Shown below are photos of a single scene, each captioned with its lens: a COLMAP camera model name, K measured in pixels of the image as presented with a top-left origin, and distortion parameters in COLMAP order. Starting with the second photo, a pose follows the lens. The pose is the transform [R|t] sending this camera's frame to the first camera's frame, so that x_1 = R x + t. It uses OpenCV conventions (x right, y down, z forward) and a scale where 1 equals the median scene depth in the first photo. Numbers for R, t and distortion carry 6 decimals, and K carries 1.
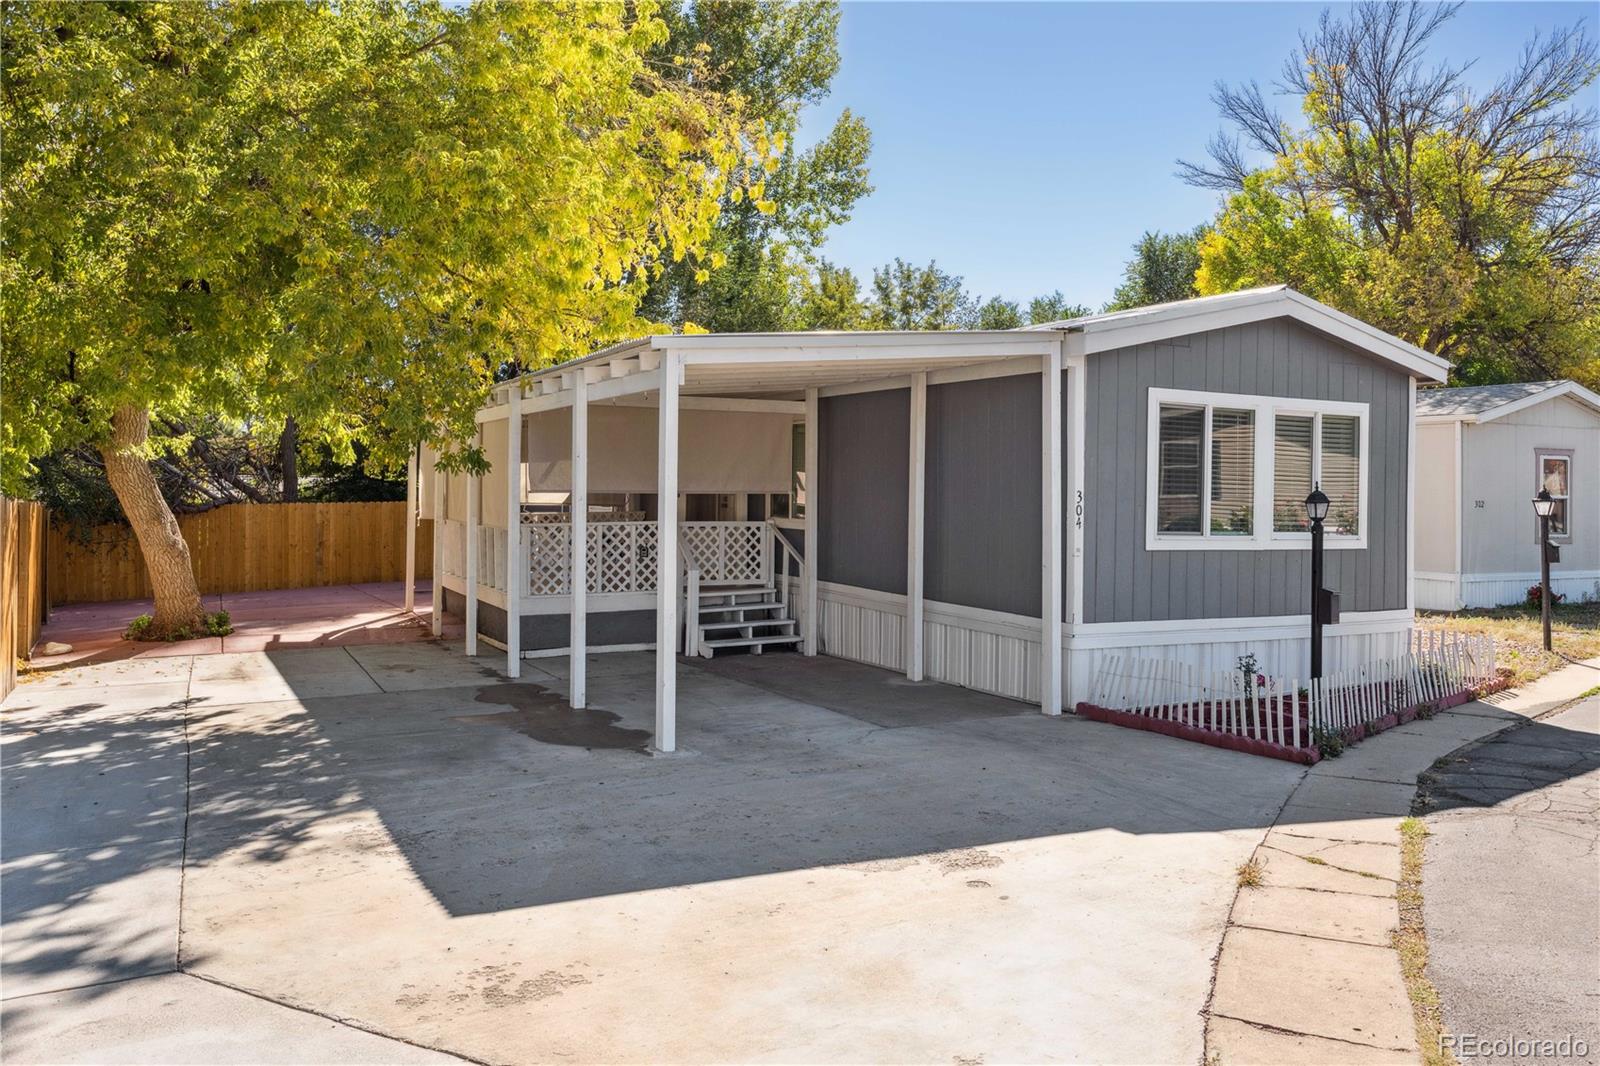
lens RADIAL K [[1228.1, 0, 793.5], [0, 1228.1, 495.7], [0, 0, 1]] dist [0.007897, -0.001491]
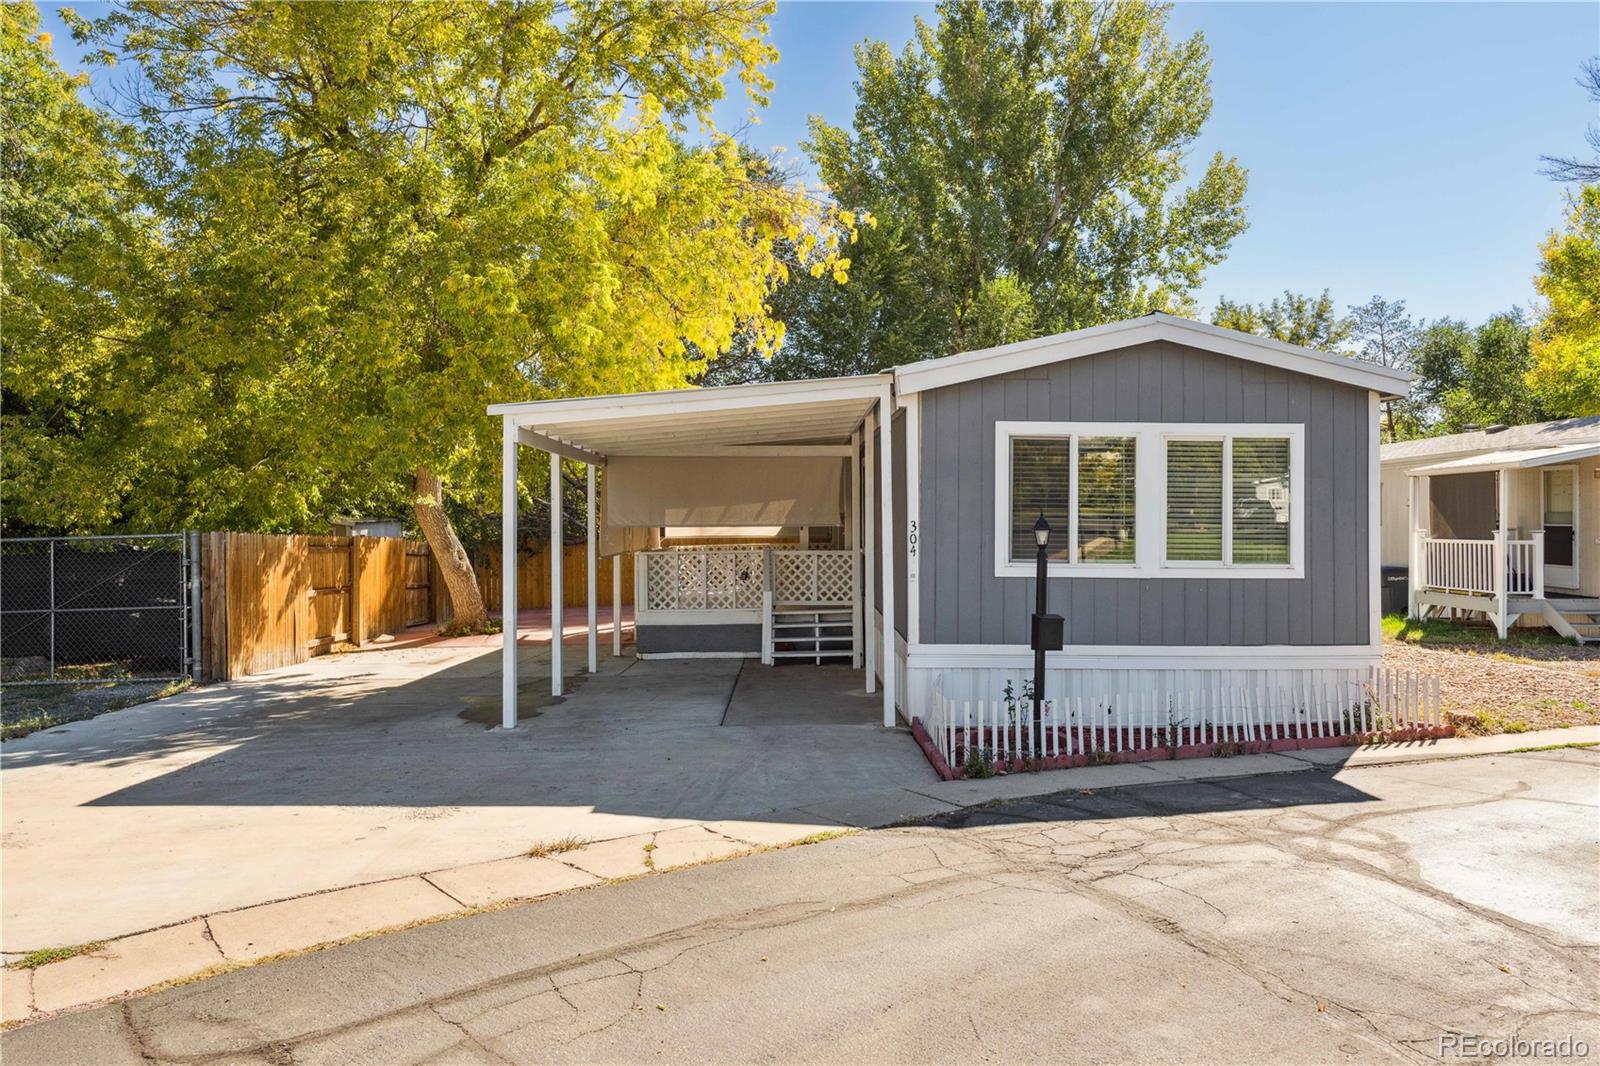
lens RADIAL K [[1093.3, 0, 800.0], [0, 1093.3, 529.5], [0, 0, 1]] dist [0.000255, -0.004434]
pose [[0.895198, -0.008689, -0.445584, 0.418005], [0.008478, 0.999961, -0.002469, 0.003674], [0.445588, -0.001568, 0.895237, 0.068721]]
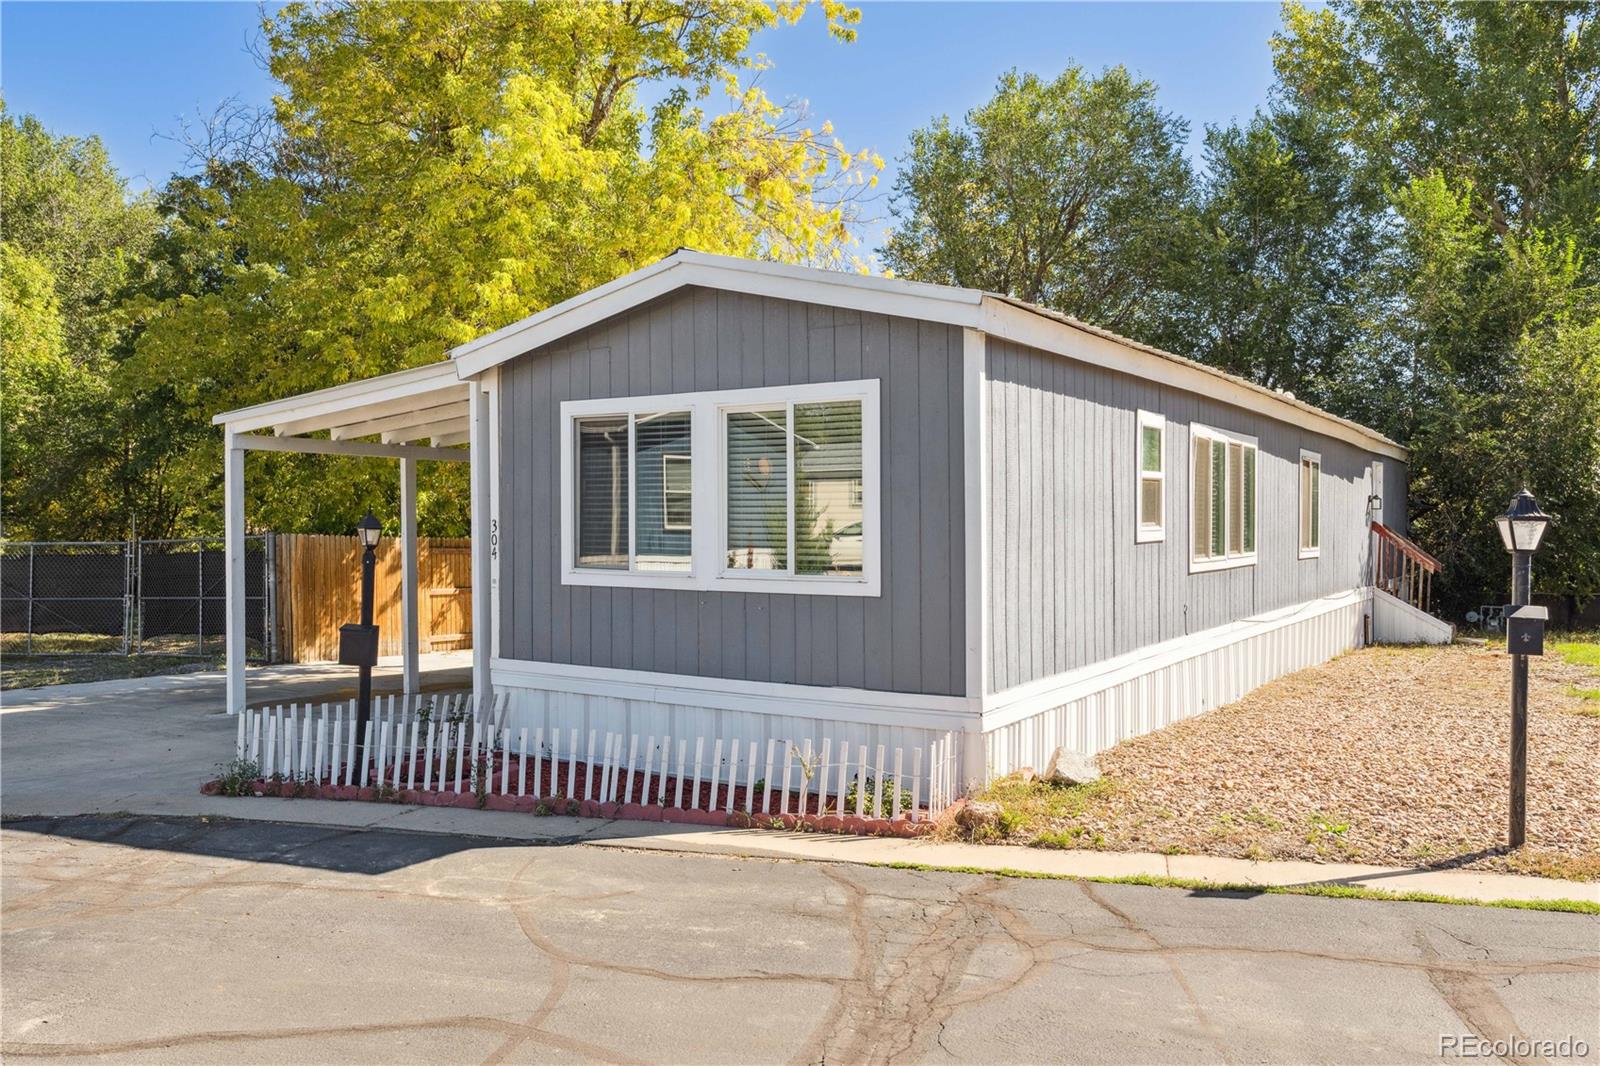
lens RADIAL K [[1247.5, 0, 800.4], [0, 1247.5, 538.2], [0, 0, 1]] dist [-0.010451, -0.001847]
pose [[0.489267, -0.006300, -0.872111, 0.876833], [0.004295, 0.999979, -0.004814, 0.012005], [0.872123, -0.001390, 0.489284, 0.534679]]
